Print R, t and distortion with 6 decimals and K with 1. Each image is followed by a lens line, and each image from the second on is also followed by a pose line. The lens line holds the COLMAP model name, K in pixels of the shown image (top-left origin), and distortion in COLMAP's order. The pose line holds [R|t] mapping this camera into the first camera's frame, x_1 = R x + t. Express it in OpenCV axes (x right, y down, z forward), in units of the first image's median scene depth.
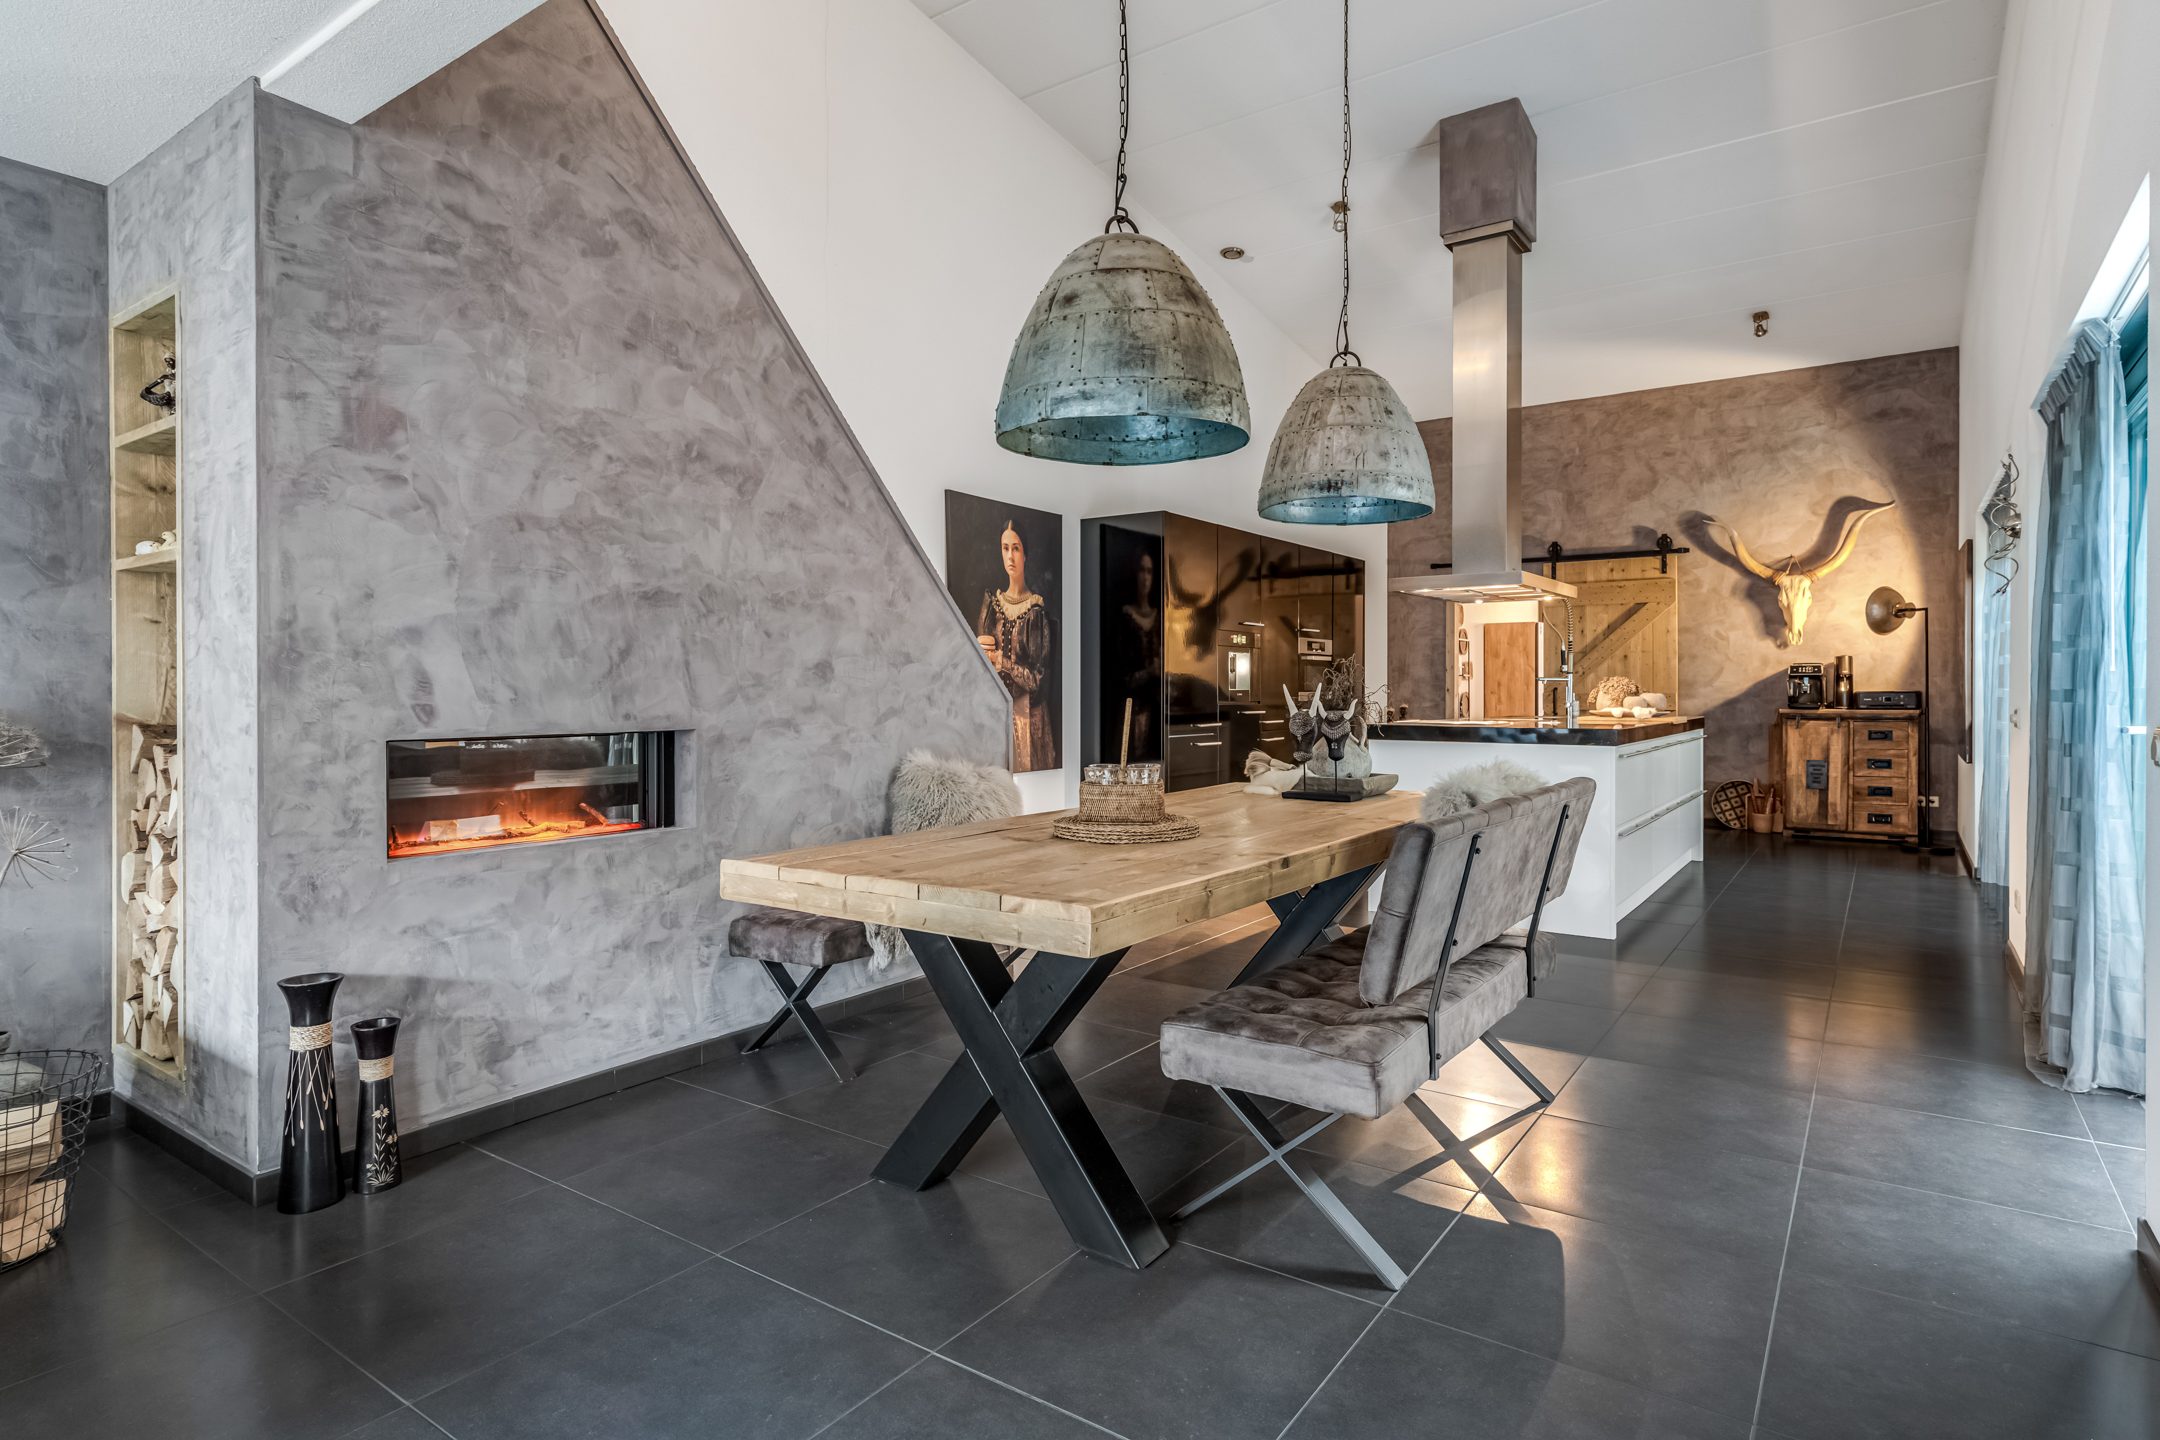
lens RADIAL K [[1150.0, 0, 1073.9], [0, 1150.0, 697.6], [0, 0, 1]] dist [0.000578, -0.000013]
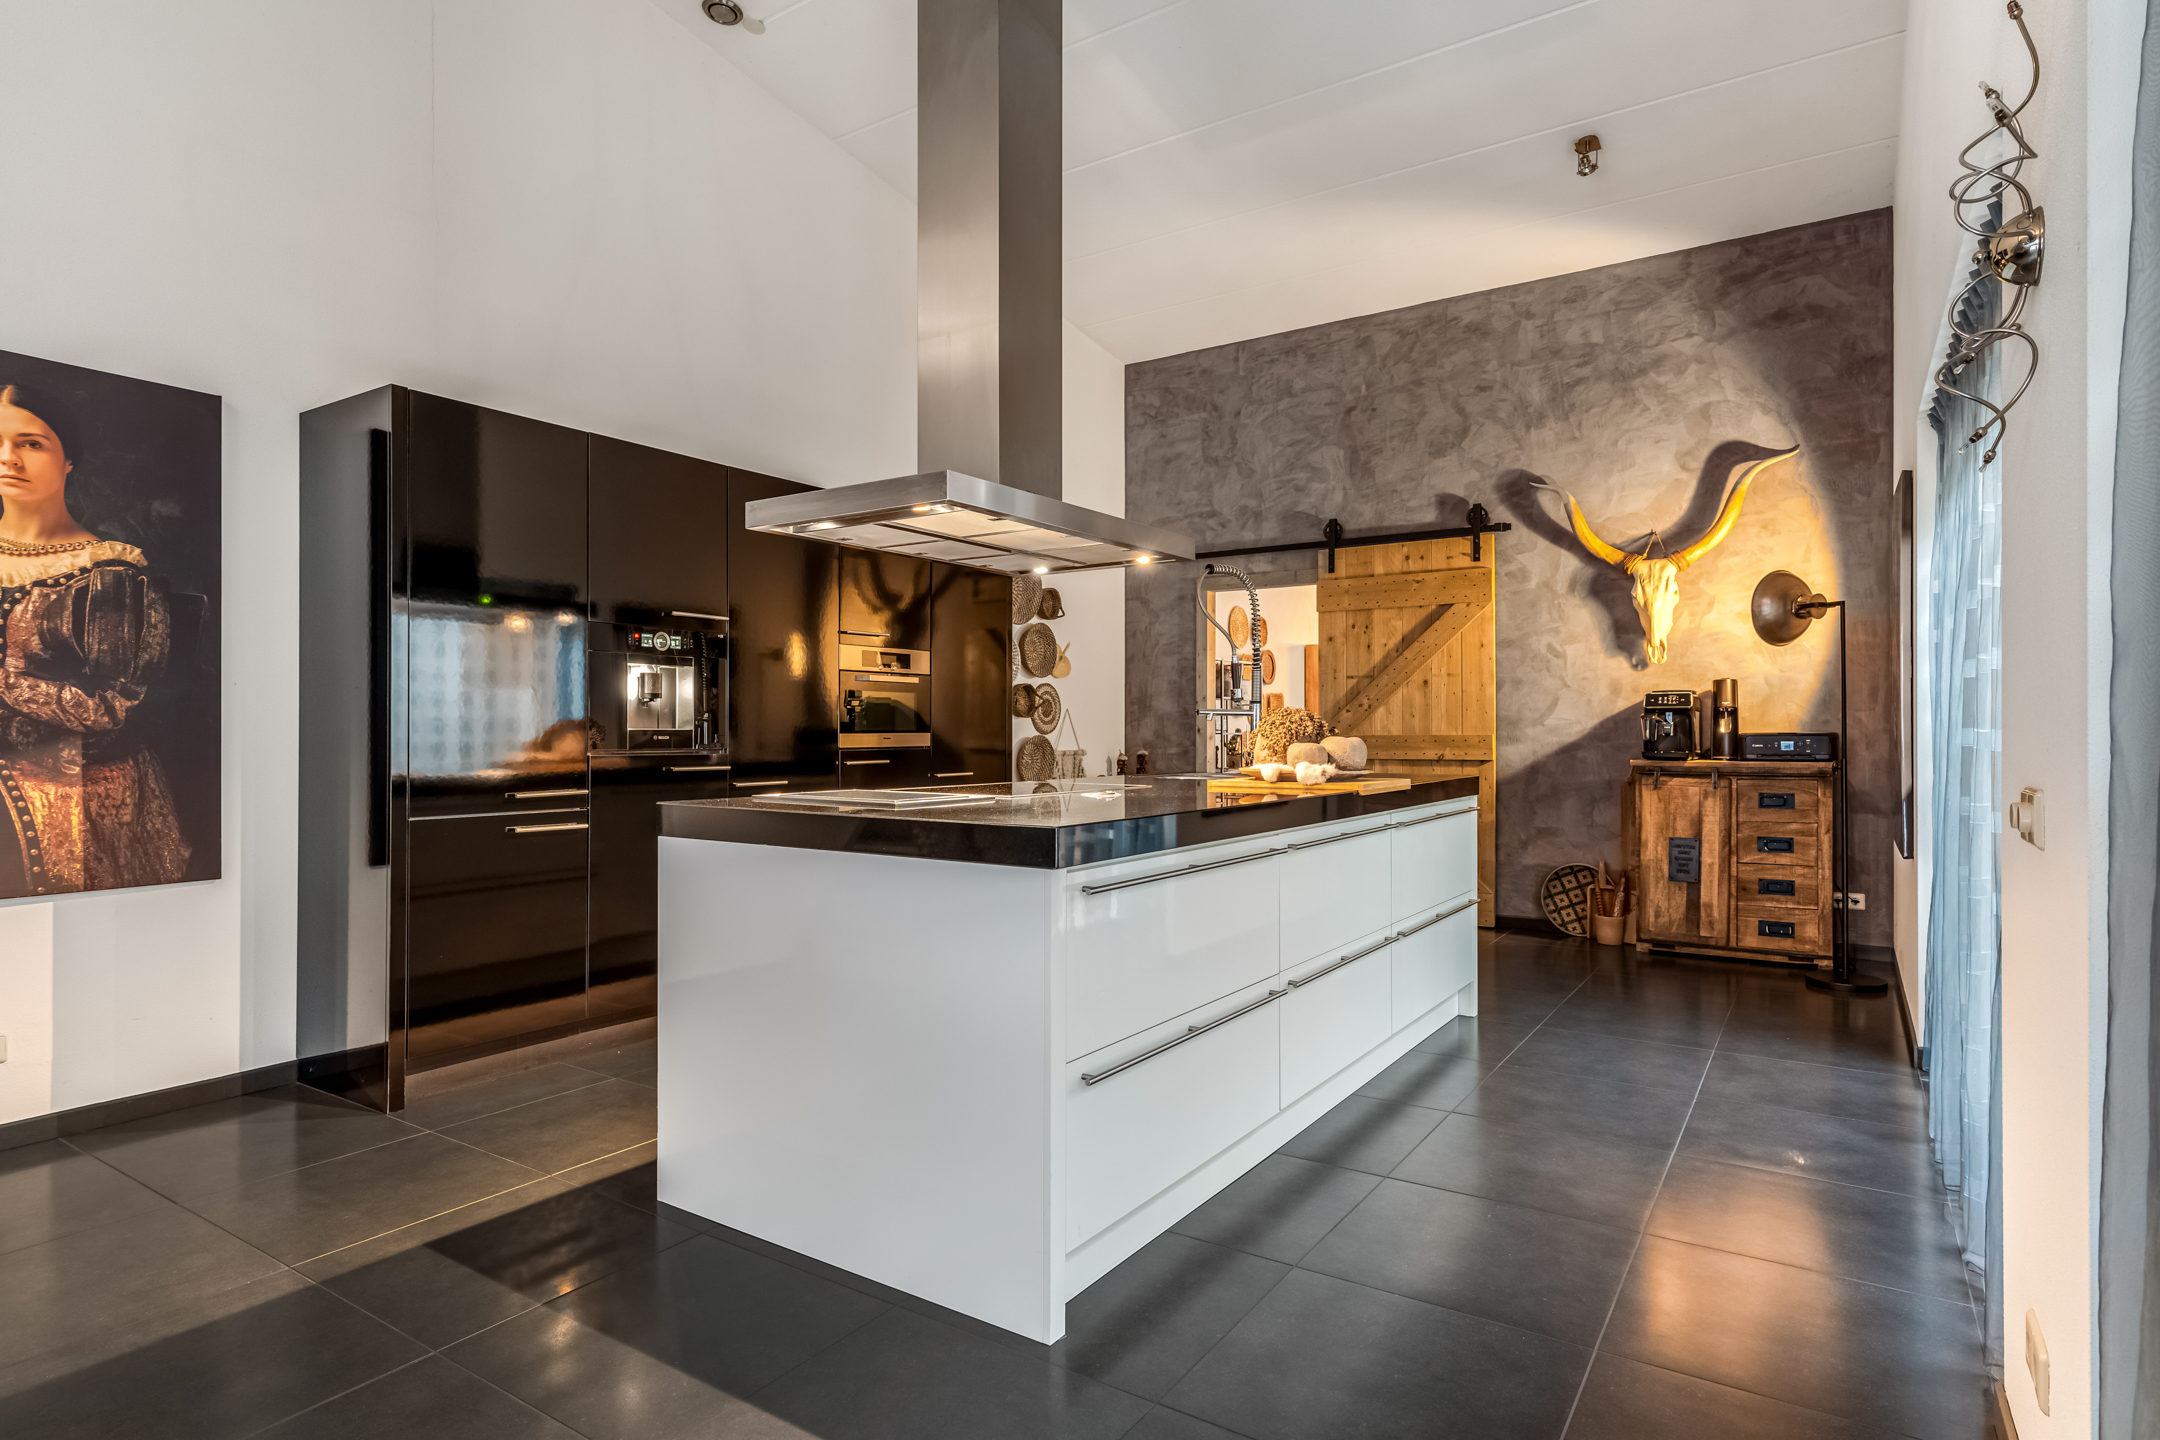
lens RADIAL K [[1158.4, 0, 1074.6], [0, 1158.4, 729.8], [0, 0, 1]] dist [0.002501, -0.000238]
pose [[0.999385, 0.000914, 0.035043, 0.260935], [-0.000676, 0.999977, -0.006815, -0.002317], [-0.035049, 0.006787, 0.999363, 0.332467]]
